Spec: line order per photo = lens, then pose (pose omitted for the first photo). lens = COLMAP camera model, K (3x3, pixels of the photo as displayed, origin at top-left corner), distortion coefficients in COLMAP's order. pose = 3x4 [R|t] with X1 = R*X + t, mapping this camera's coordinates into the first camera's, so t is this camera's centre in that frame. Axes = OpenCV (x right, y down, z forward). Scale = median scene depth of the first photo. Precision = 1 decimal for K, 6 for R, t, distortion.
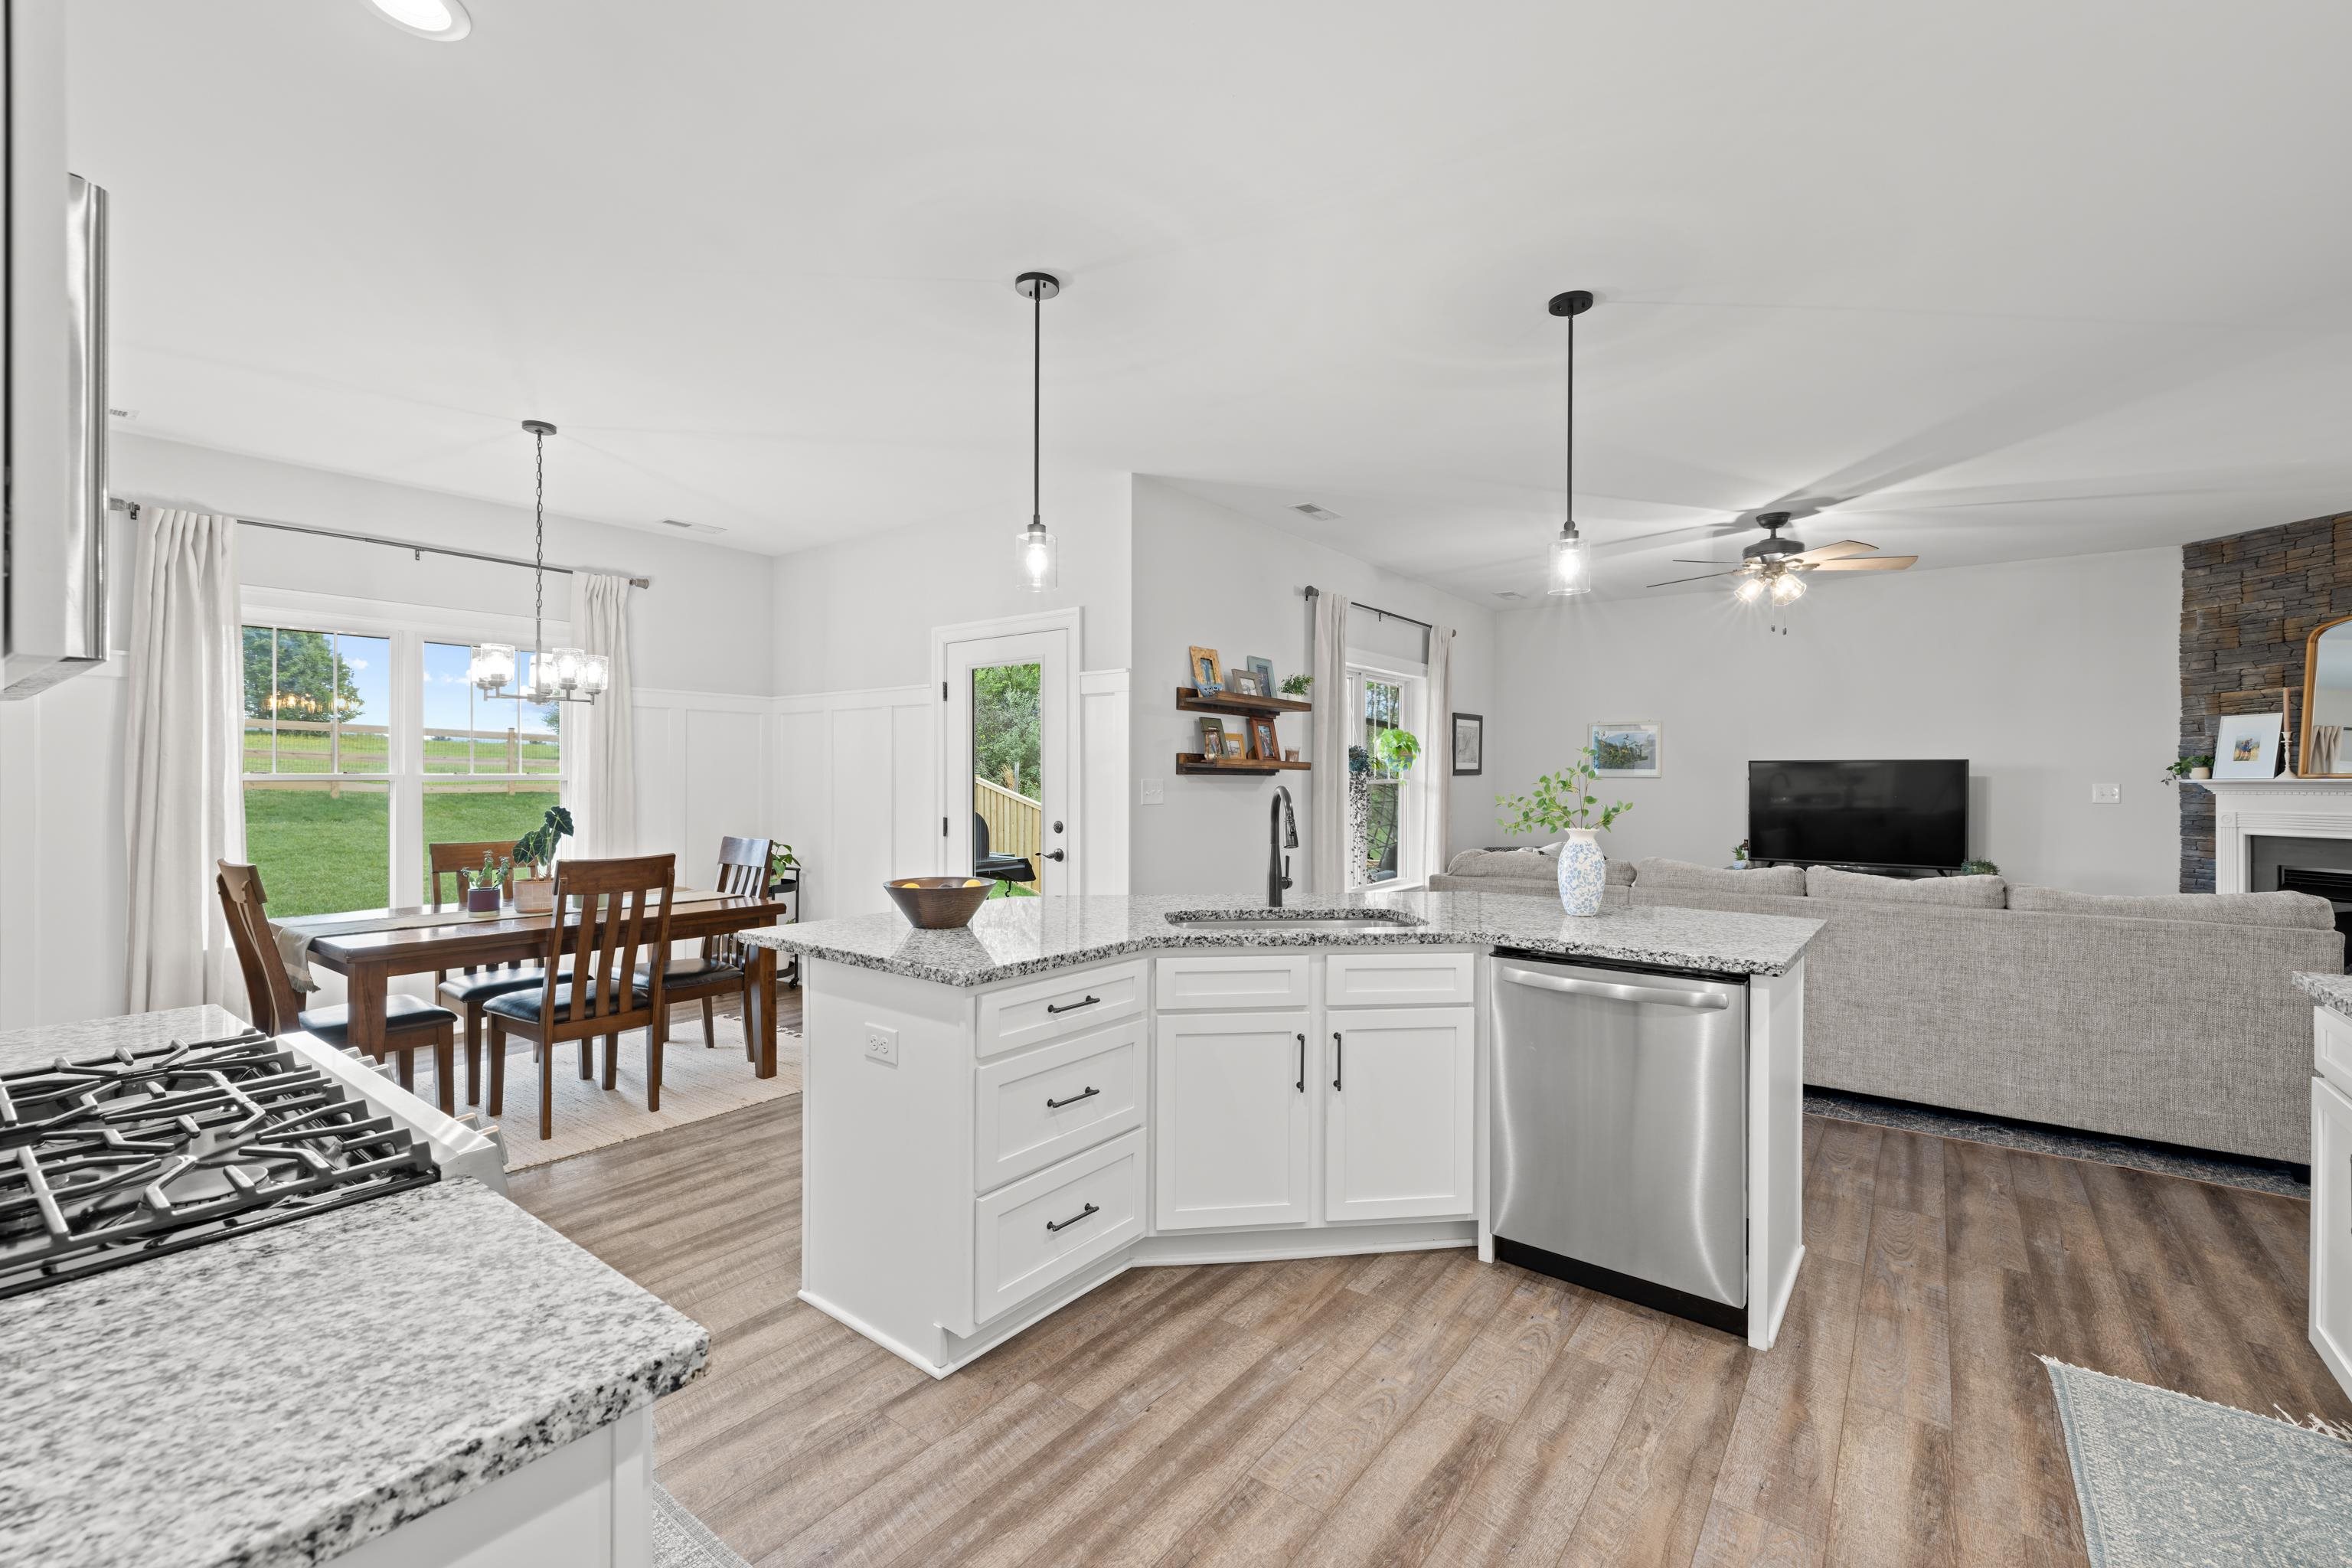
lens RADIAL K [[998.3, 0, 1176.8], [0, 998.3, 779.8], [0, 0, 1]] dist [-0.000199, 0.000630]
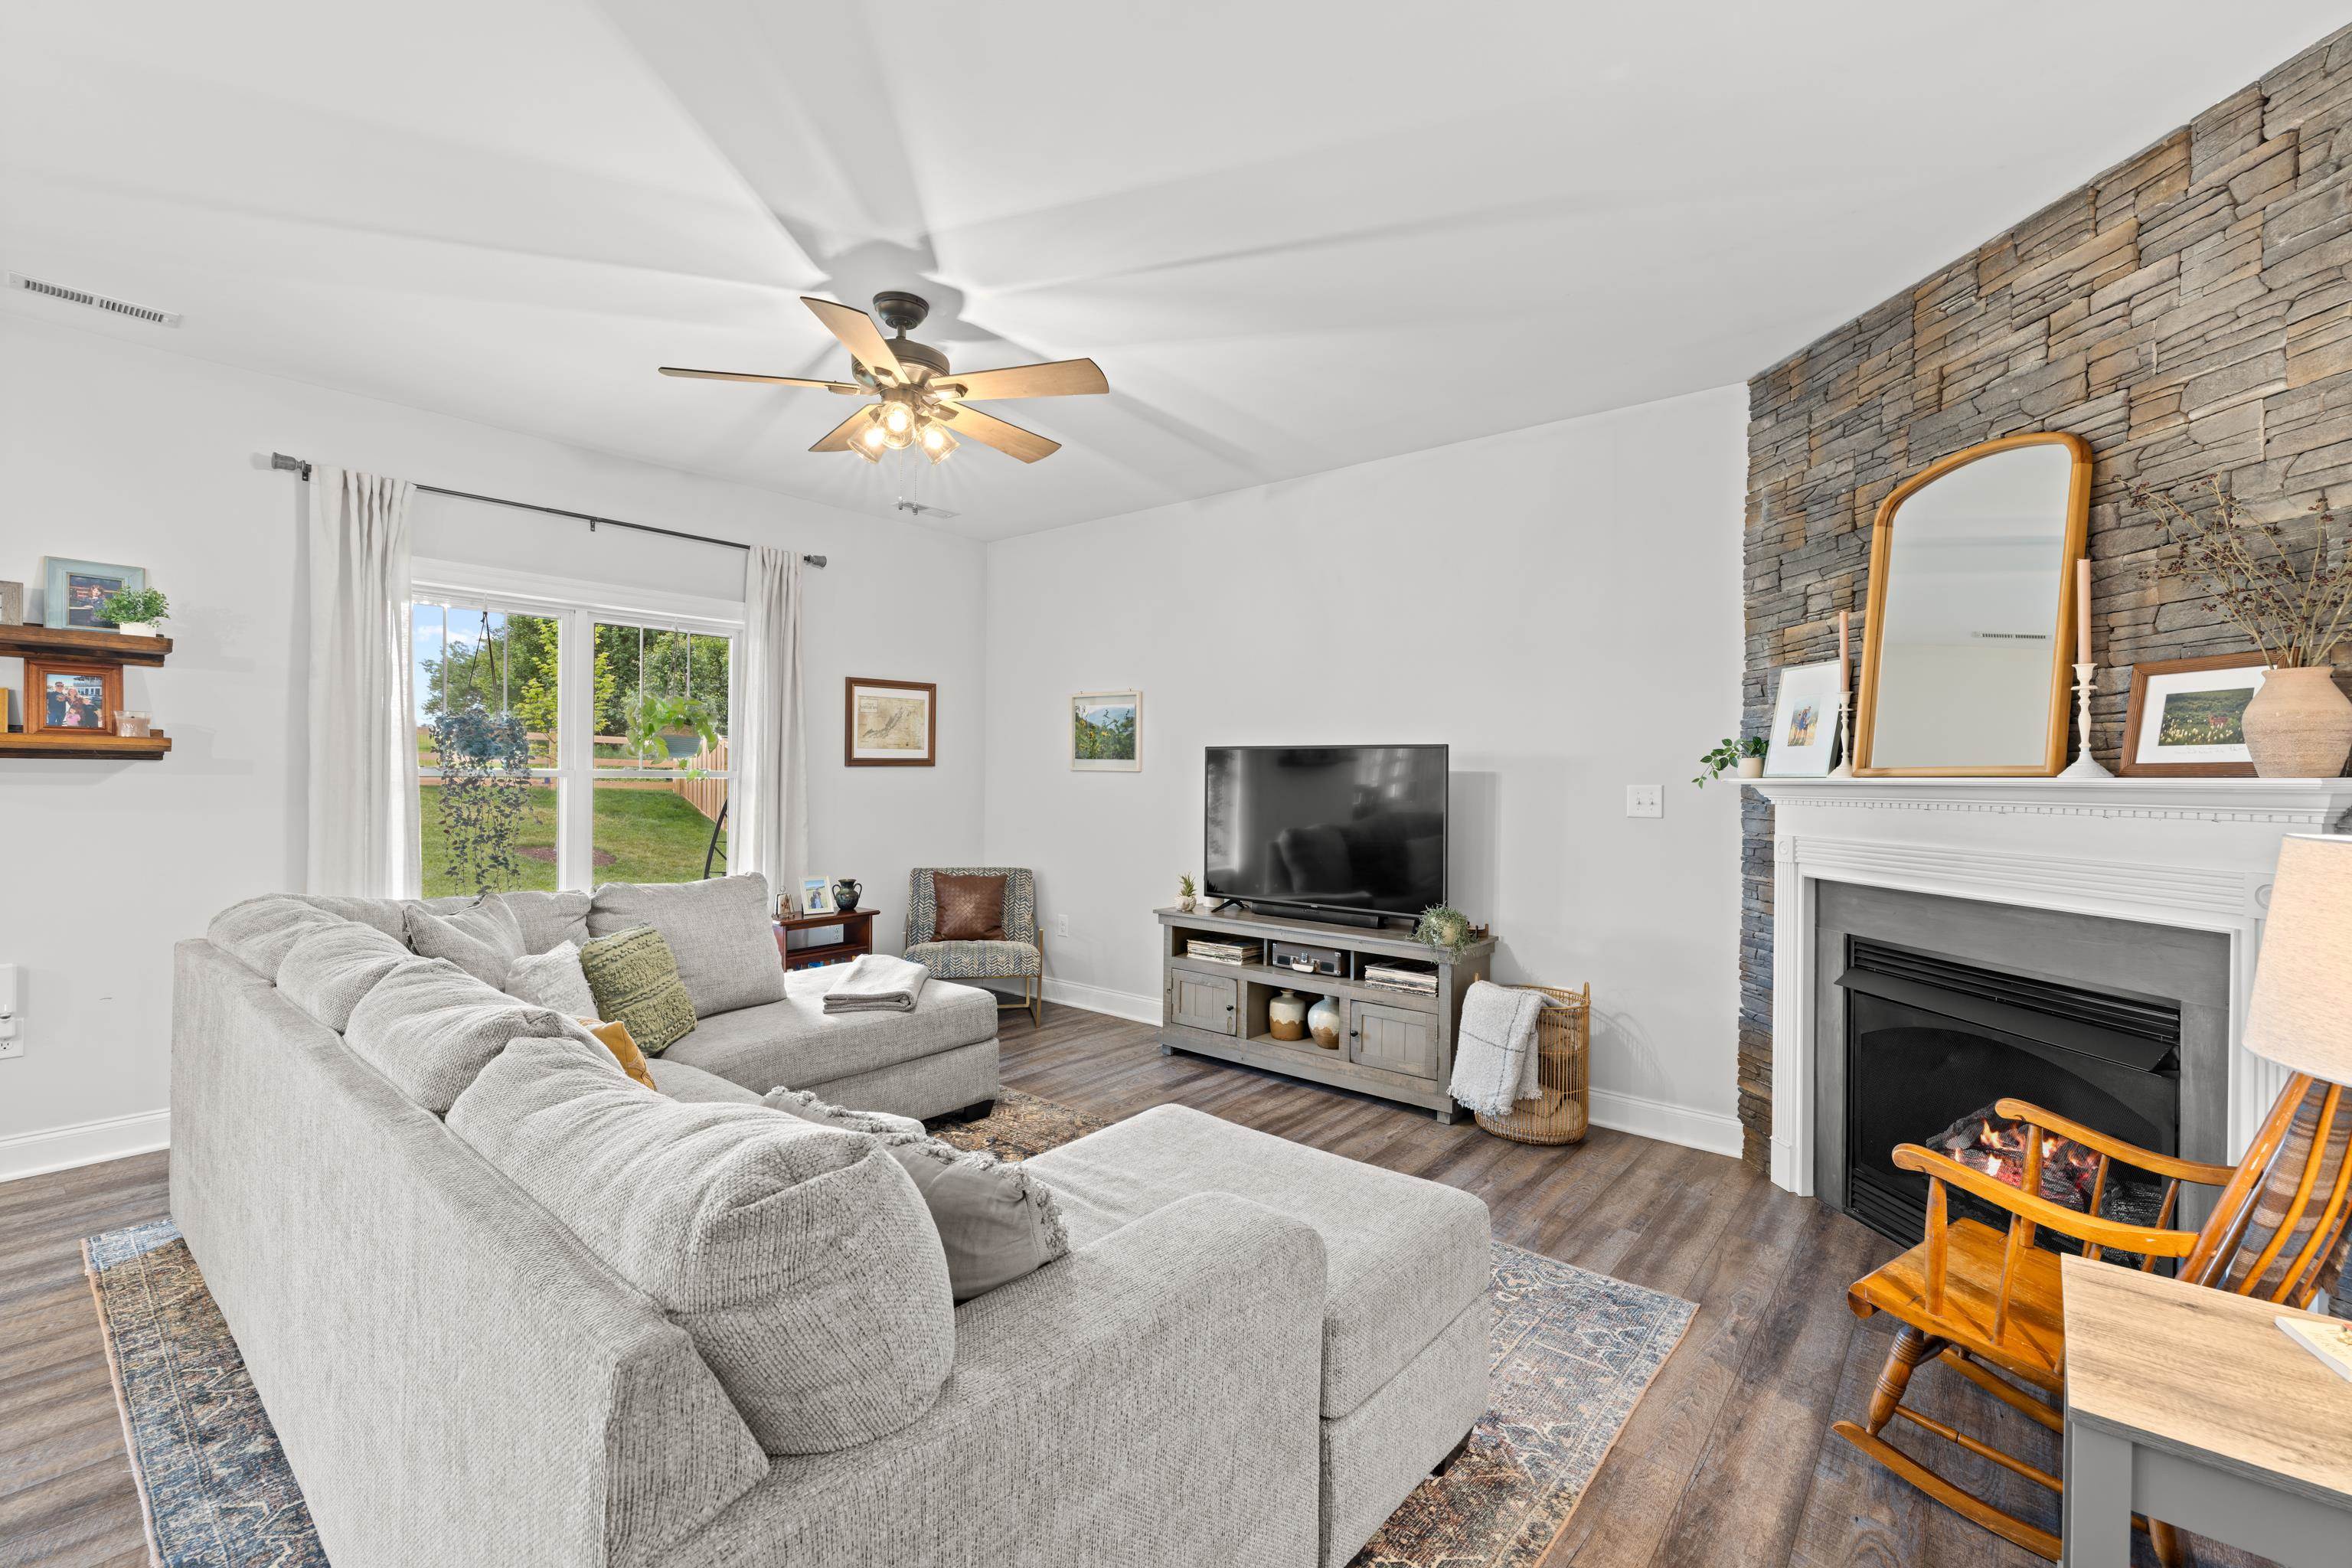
lens RADIAL K [[998.3, 0, 1170.0], [0, 998.3, 778.5], [0, 0, 1]] dist [-0.000199, 0.000630]
pose [[0.998860, 0.006967, -0.047217, 0.741074], [-0.006807, 0.999970, 0.003561, -0.000107], [0.047241, -0.003235, 0.998878, 0.421092]]
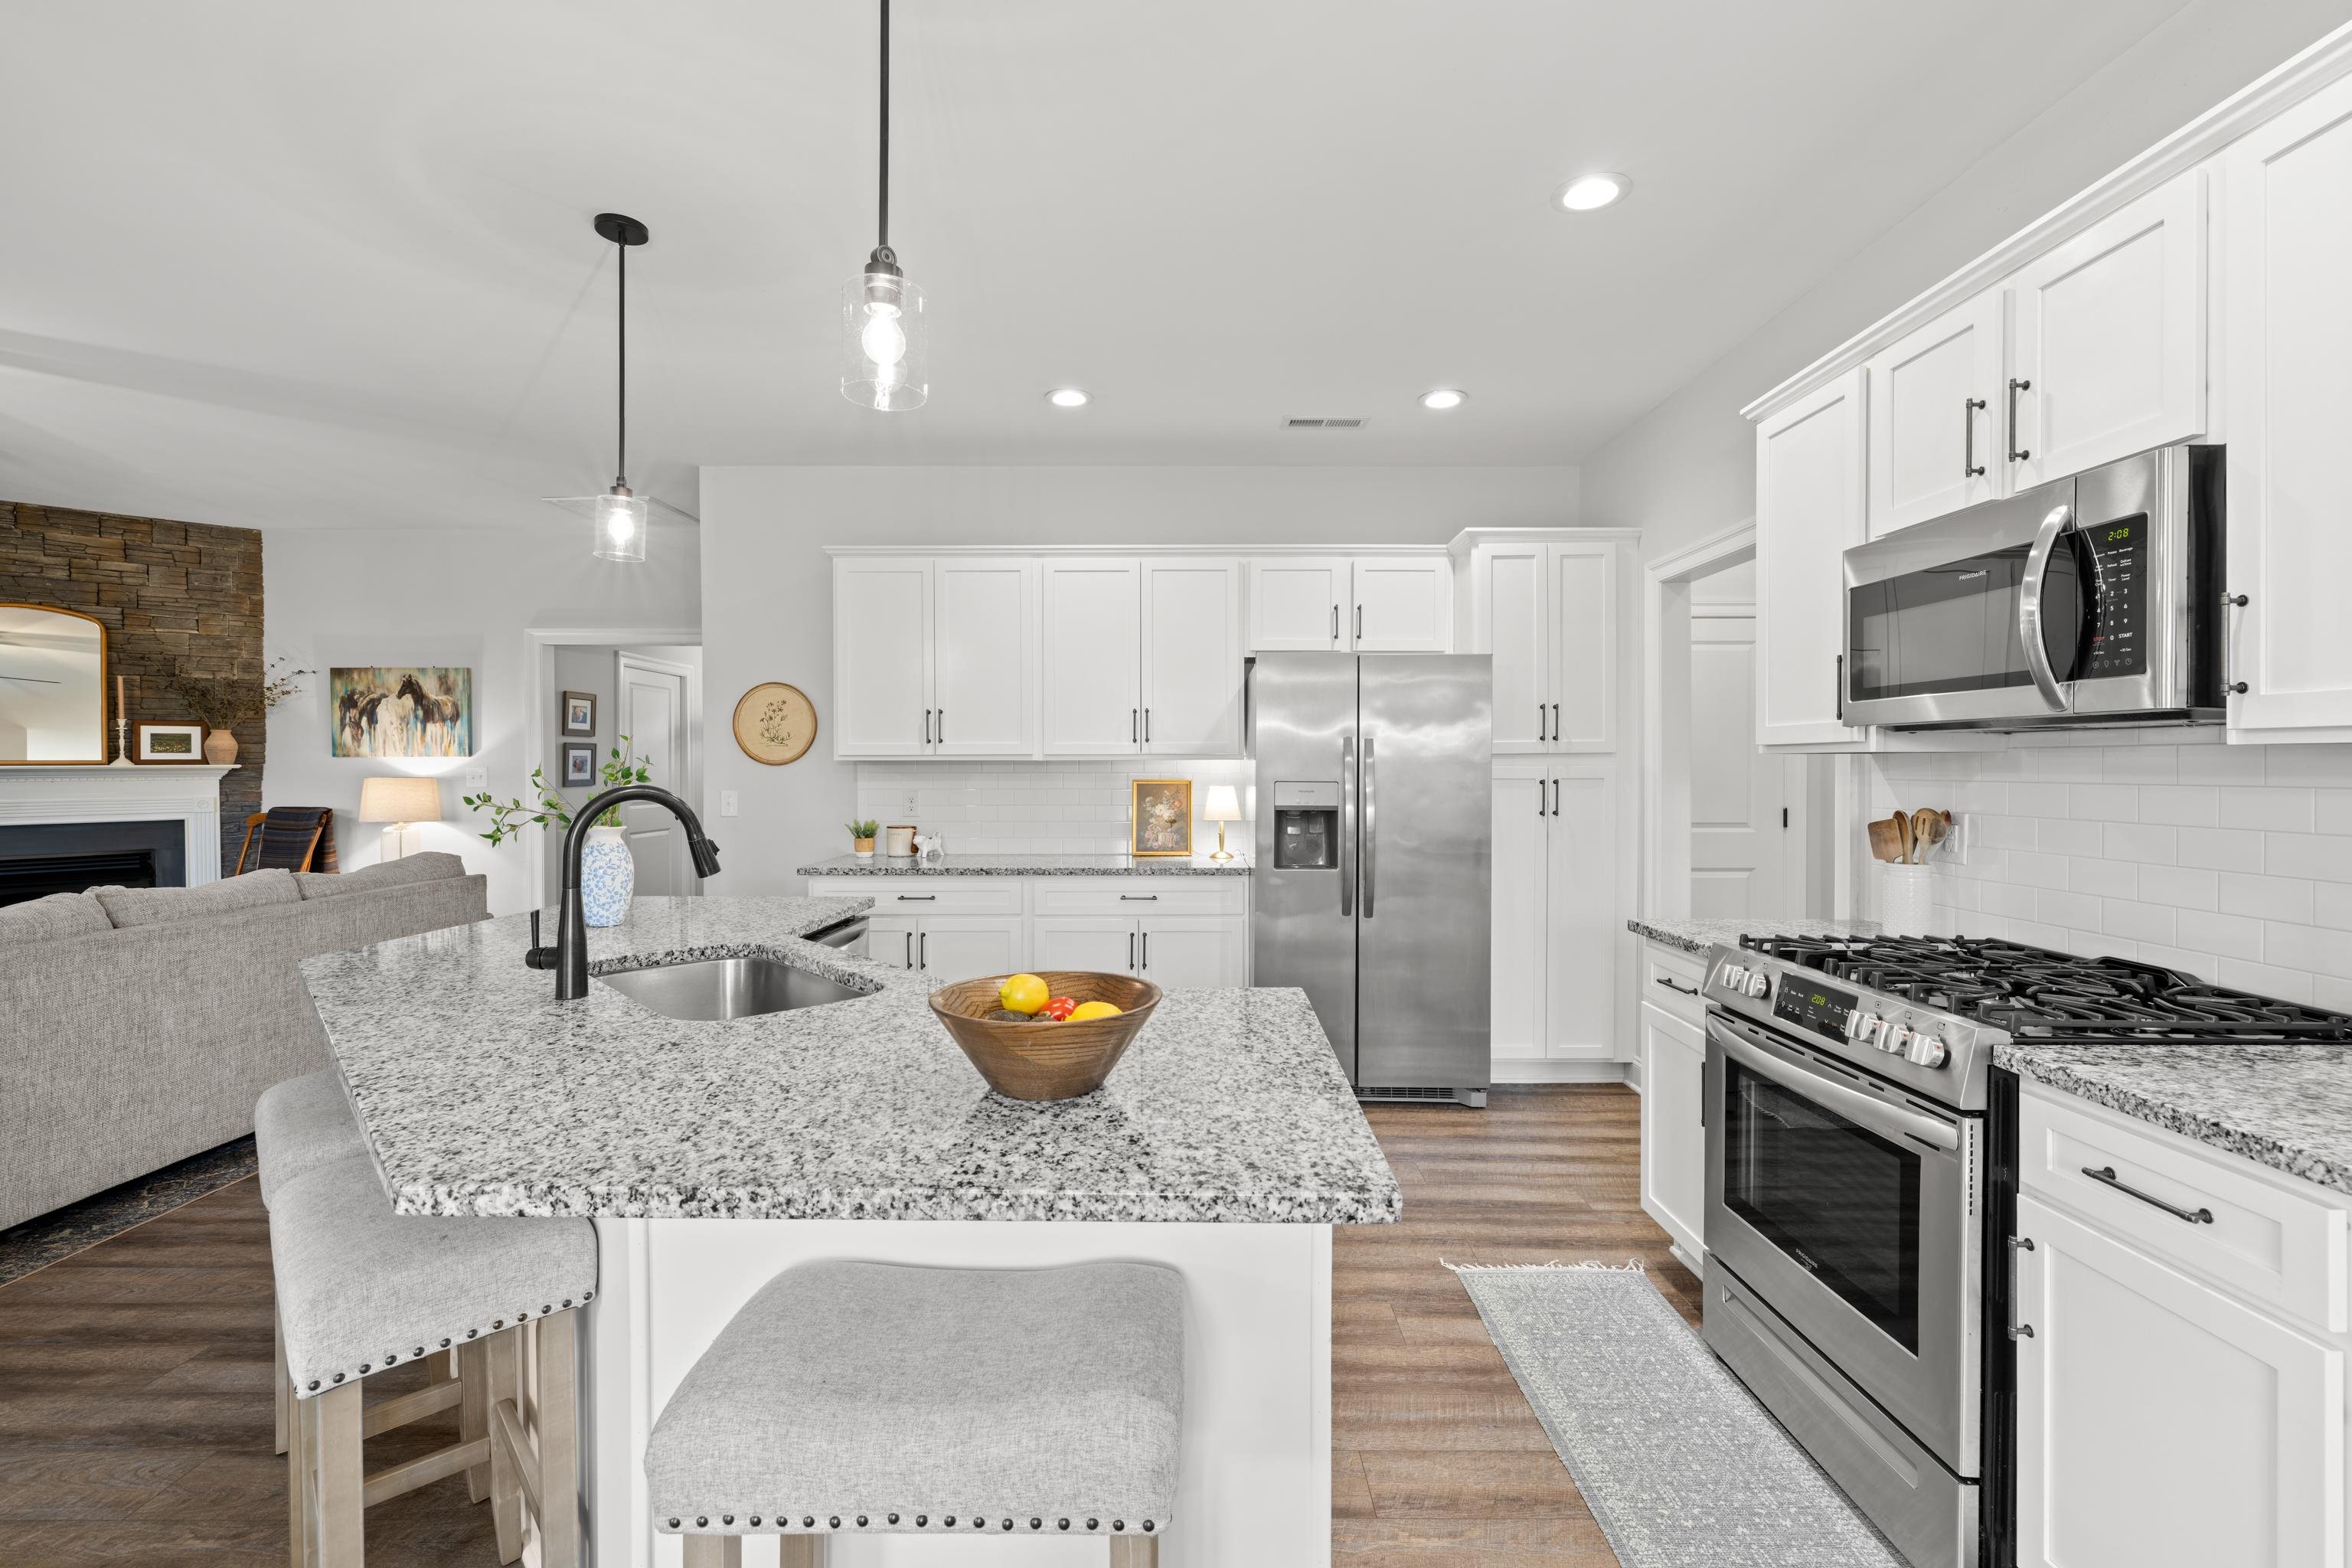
lens RADIAL K [[998.3, 0, 1175.5], [0, 998.3, 772.6], [0, 0, 1]] dist [-0.000199, 0.000630]
pose [[-0.601991, -0.008601, 0.798457, -0.317987], [0.001395, 0.999929, 0.011823, -0.004287], [-0.798502, 0.008231, -0.601936, 0.601894]]
